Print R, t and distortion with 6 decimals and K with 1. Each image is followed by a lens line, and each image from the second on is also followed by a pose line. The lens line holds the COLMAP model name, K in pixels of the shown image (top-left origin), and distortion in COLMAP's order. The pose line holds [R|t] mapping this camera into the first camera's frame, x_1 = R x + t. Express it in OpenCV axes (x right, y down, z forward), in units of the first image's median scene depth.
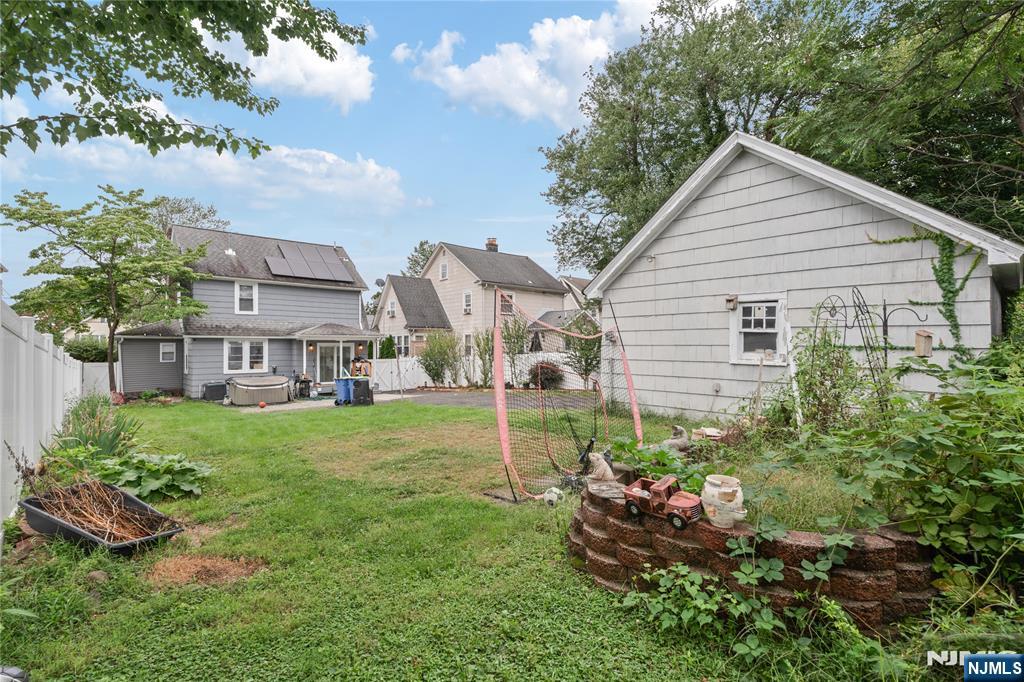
lens RADIAL K [[458.8, 0, 512.0], [0, 458.8, 341.0], [0, 0, 1]] dist [0.000081, 0.000005]
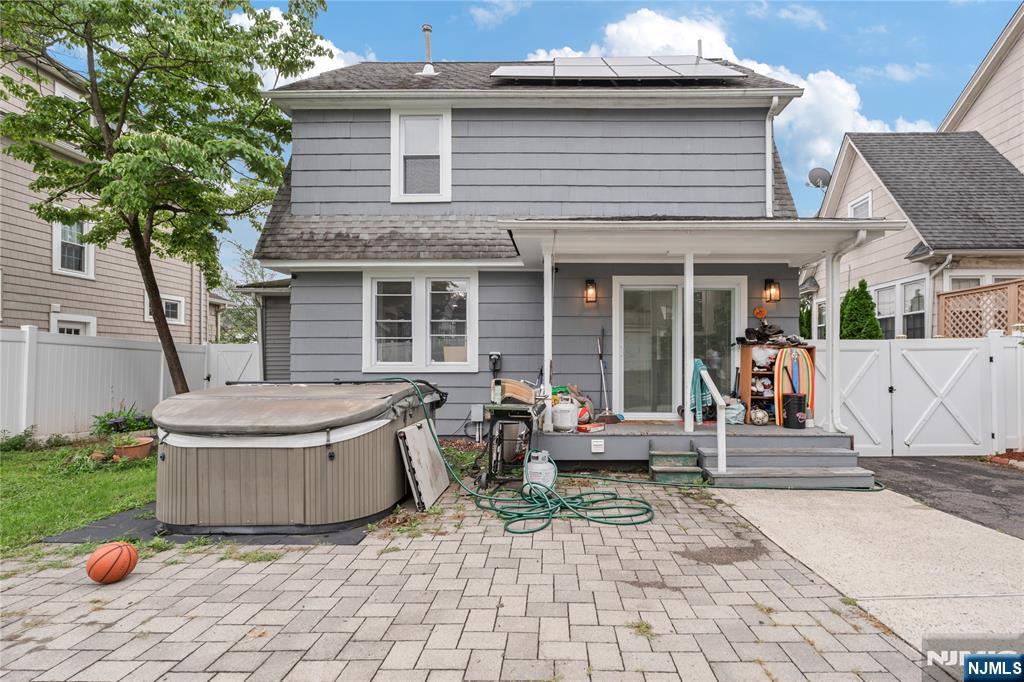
lens RADIAL K [[508.2, 0, 513.5], [0, 508.2, 354.7], [0, 0, 1]] dist [0.000820, 0.000295]
pose [[0.704795, 0.004841, -0.709394, -0.244651], [0.007417, 0.999872, 0.014193, 0.050002], [0.709372, -0.015265, 0.704669, 0.741658]]
